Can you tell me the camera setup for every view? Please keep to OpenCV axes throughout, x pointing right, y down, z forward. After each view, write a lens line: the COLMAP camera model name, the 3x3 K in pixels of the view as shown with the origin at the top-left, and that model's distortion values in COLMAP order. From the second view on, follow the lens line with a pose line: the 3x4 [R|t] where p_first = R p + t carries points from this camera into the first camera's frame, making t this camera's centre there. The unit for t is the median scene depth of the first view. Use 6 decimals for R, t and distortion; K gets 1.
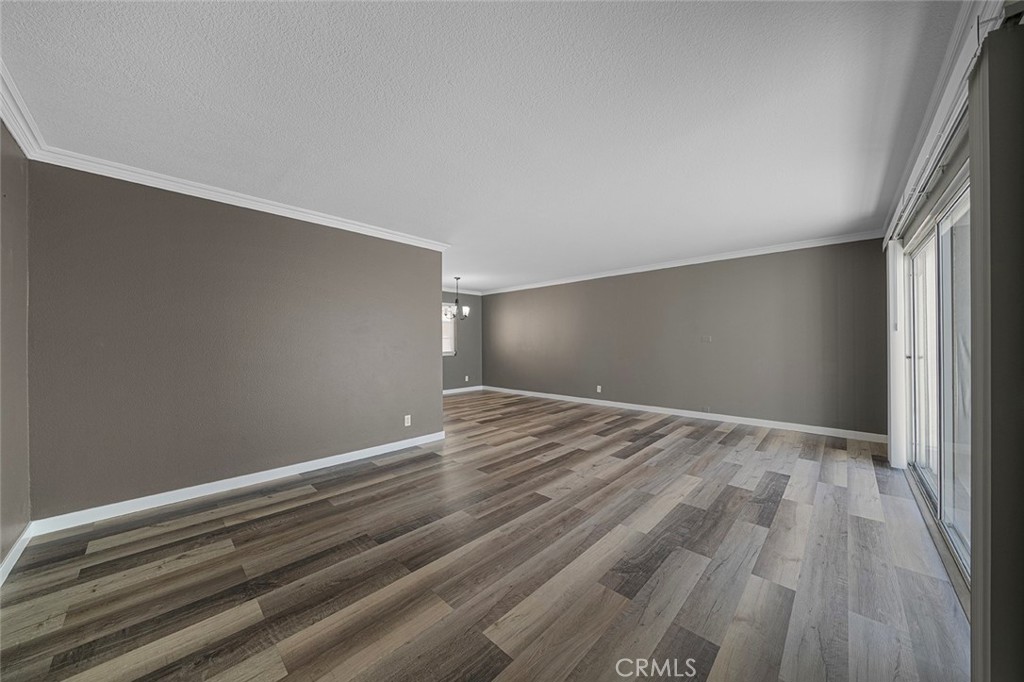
lens RADIAL K [[349.3, 0, 506.6], [0, 349.3, 338.2], [0, 0, 1]] dist [0.000046, -0.000025]
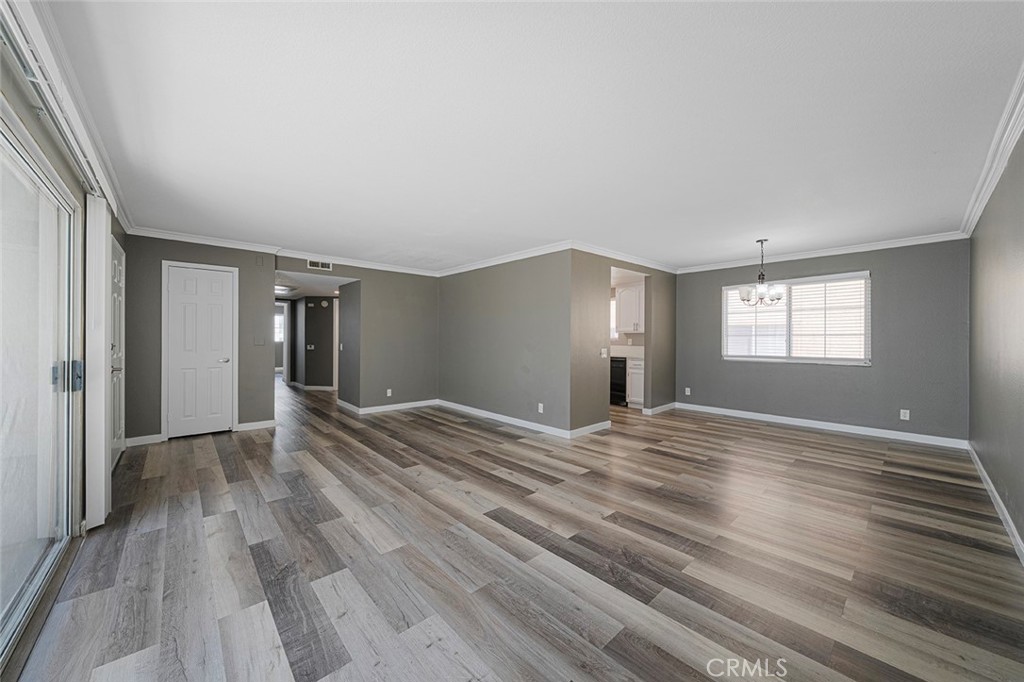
lens RADIAL K [[366.1, 0, 510.8], [0, 366.1, 341.5], [0, 0, 1]] dist [-0.002389, 0.000117]
pose [[-0.059637, 0.010219, -0.998168, 1.178914], [0.004513, 0.999940, 0.009968, 0.003311], [0.998210, -0.003910, -0.059680, 1.238651]]
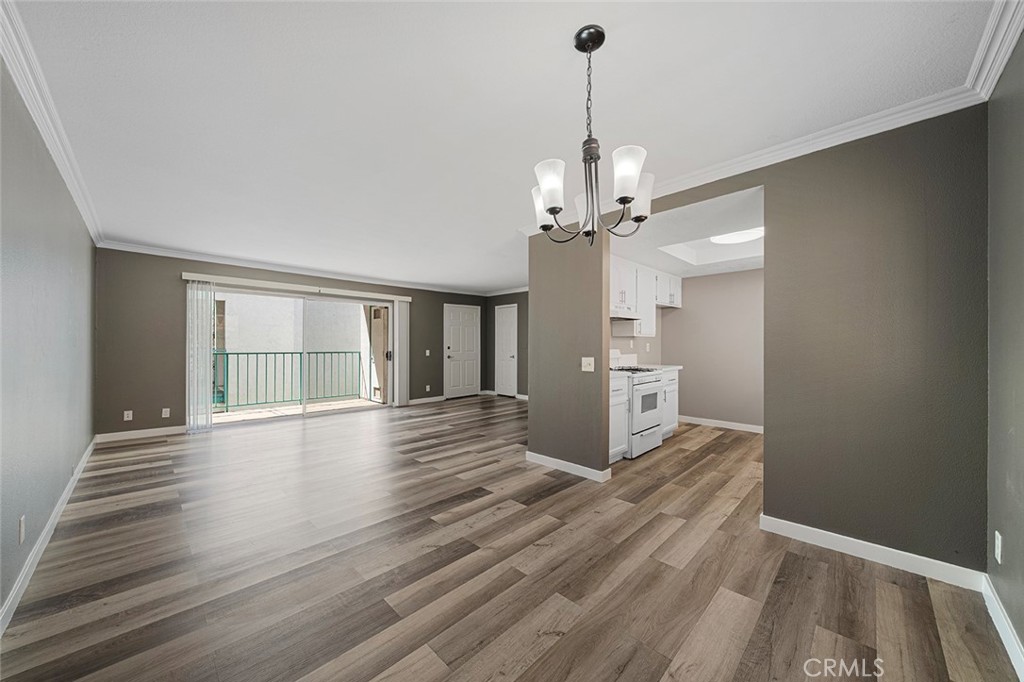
lens RADIAL K [[366.1, 0, 514.2], [0, 366.1, 343.0], [0, 0, 1]] dist [-0.002389, 0.000117]
pose [[-0.999991, 0.004143, 0.000196, -0.207699], [0.004140, 0.999906, -0.013060, 0.023255], [-0.000250, -0.013059, -0.999915, 2.600726]]
